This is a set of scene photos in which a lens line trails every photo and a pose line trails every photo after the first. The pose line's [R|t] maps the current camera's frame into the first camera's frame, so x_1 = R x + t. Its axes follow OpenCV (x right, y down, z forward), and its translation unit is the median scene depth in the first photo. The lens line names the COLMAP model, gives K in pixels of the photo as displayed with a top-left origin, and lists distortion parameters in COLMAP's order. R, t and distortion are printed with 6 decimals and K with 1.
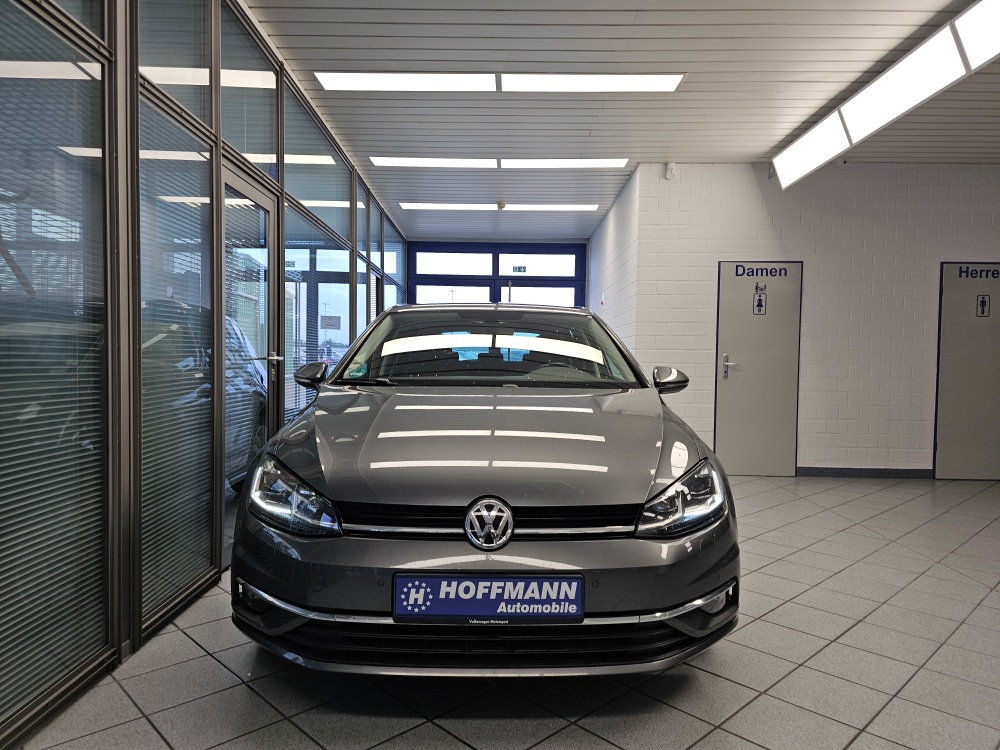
lens RADIAL K [[678.1, 0, 506.6], [0, 678.1, 435.9], [0, 0, 1]] dist [0.059655, -0.054150]
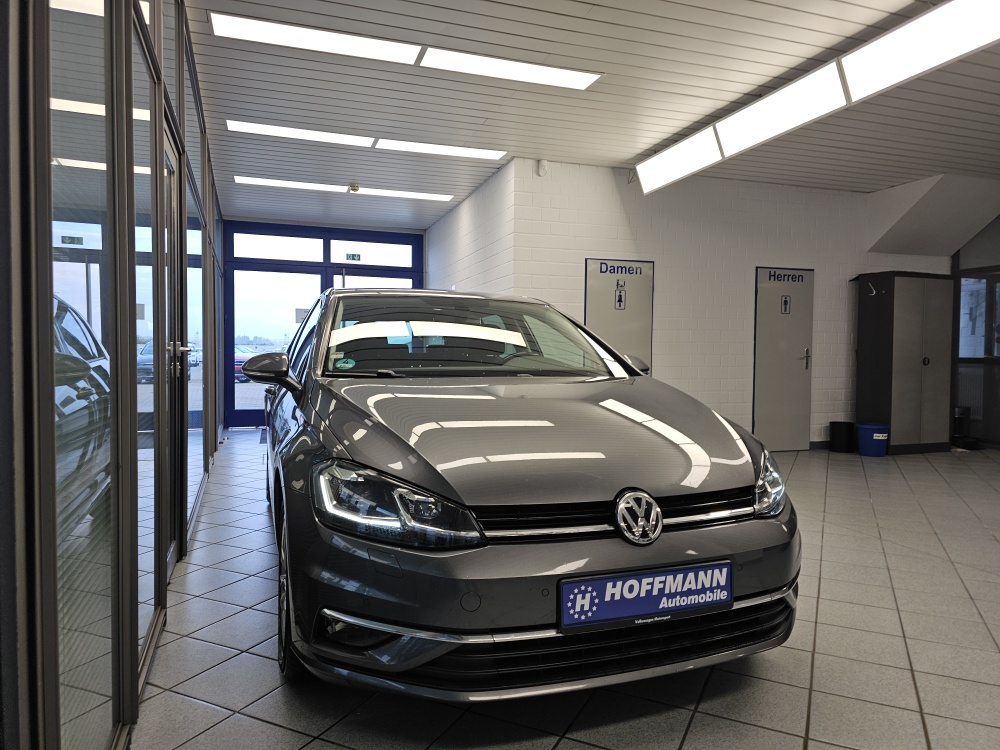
lens RADIAL K [[678.1, 0, 511.4], [0, 678.1, 428.9], [0, 0, 1]] dist [0.059655, -0.054150]
pose [[0.938621, -0.043678, 0.342174, -0.475513], [0.044597, 0.998992, 0.005184, -0.006360], [-0.342055, 0.010394, 0.939622, 0.151831]]
